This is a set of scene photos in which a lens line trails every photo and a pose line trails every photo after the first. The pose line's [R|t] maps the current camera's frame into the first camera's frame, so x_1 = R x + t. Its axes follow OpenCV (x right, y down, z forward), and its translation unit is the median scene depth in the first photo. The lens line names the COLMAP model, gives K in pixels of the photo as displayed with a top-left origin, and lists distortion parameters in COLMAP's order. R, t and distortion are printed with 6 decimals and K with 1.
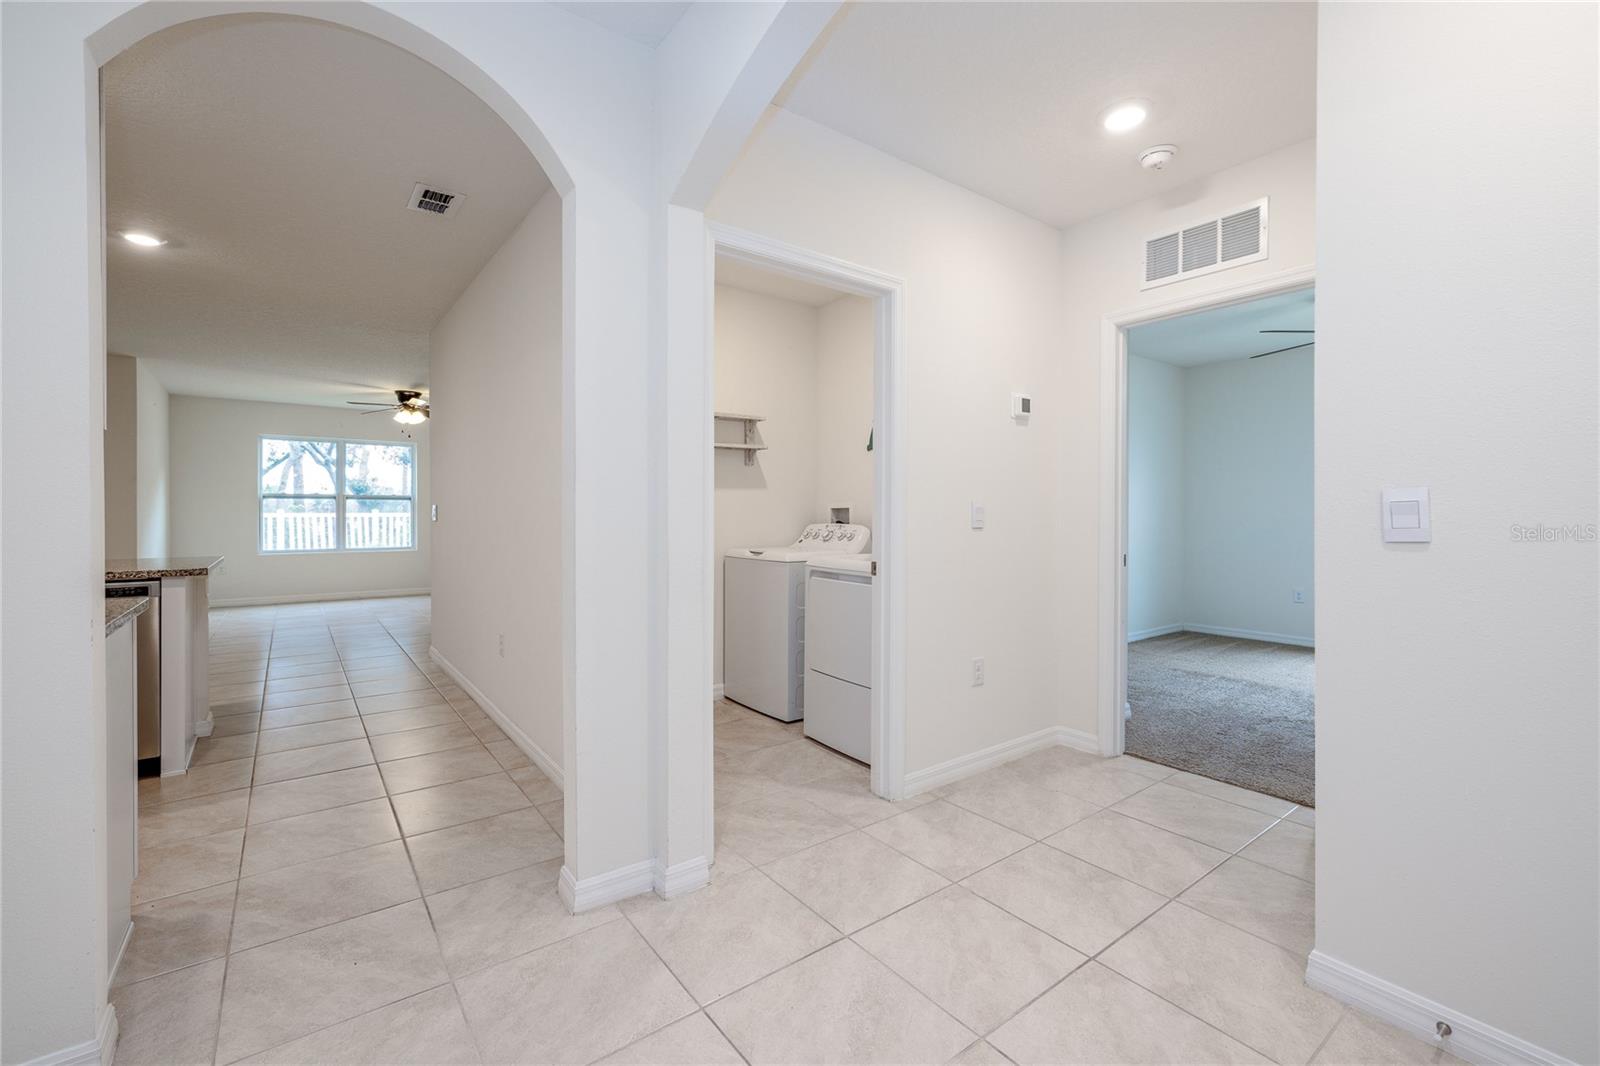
lens RADIAL K [[676.5, 0, 796.7], [0, 676.5, 522.7], [0, 0, 1]] dist [-0.001477, -0.000024]
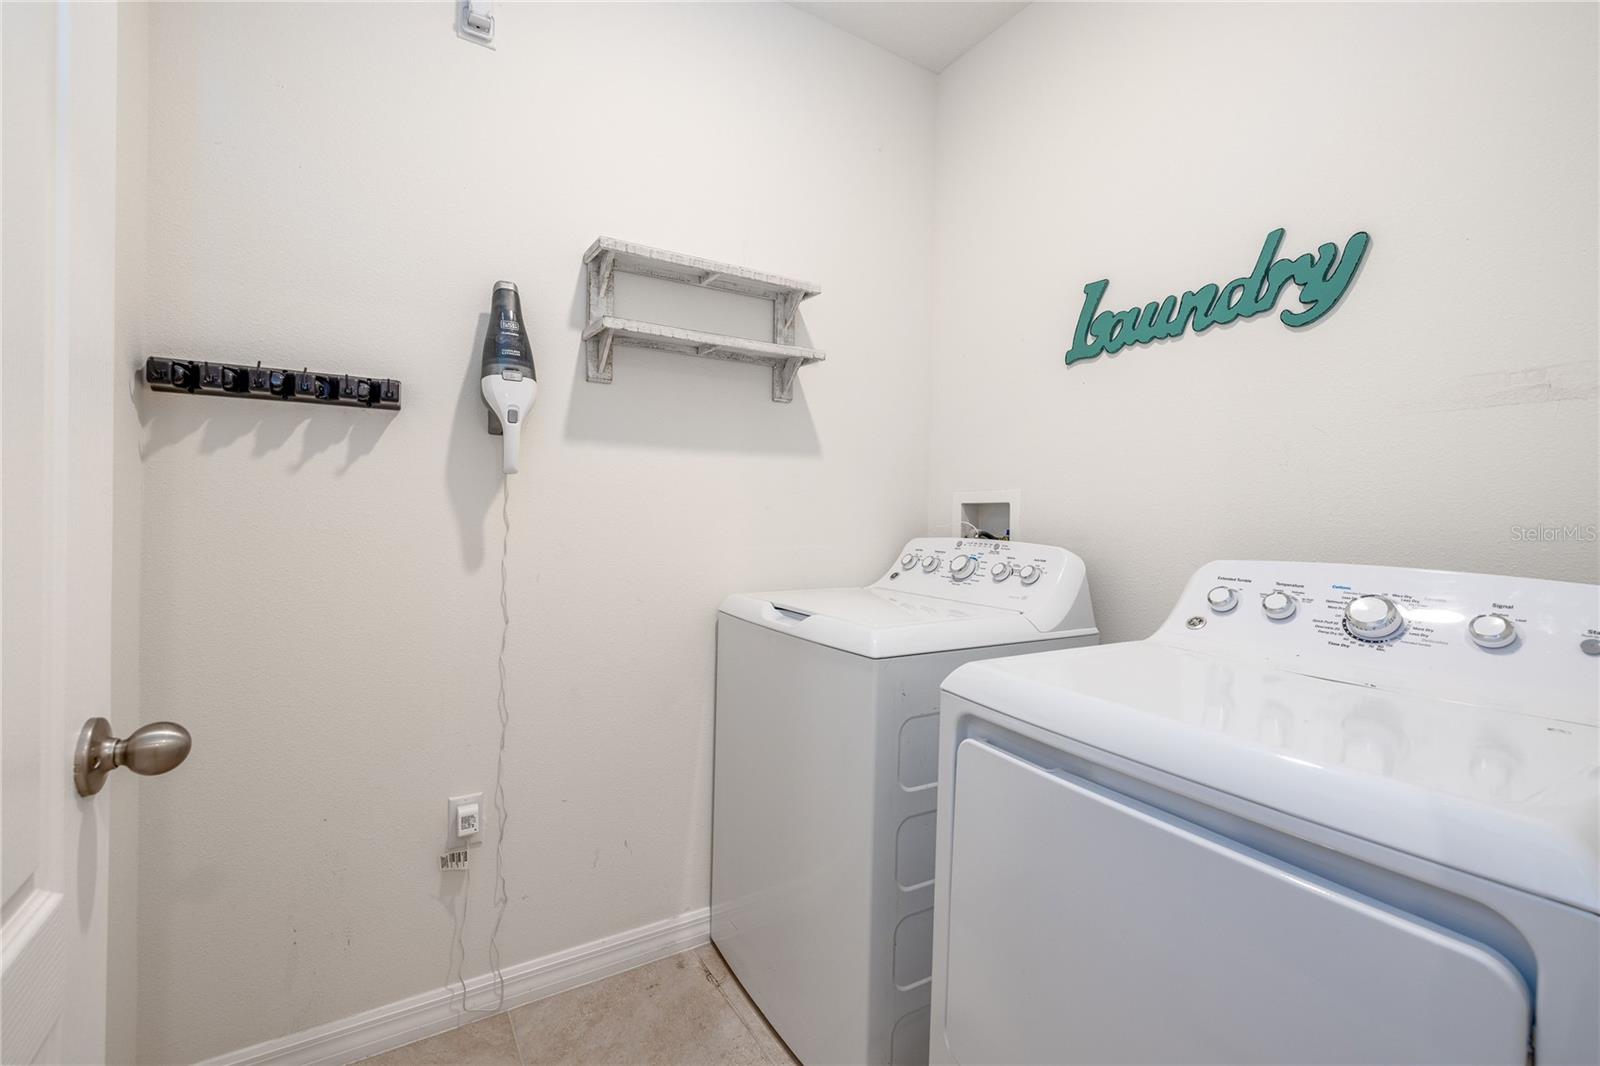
lens RADIAL K [[676.5, 0, 796.7], [0, 676.5, 522.7], [0, 0, 1]] dist [-0.001477, -0.000024]
pose [[0.995411, 0.021526, -0.093244, -0.018280], [-0.021552, 0.999767, 0.000721, -0.007029], [0.093238, 0.001292, 0.995643, 0.568596]]
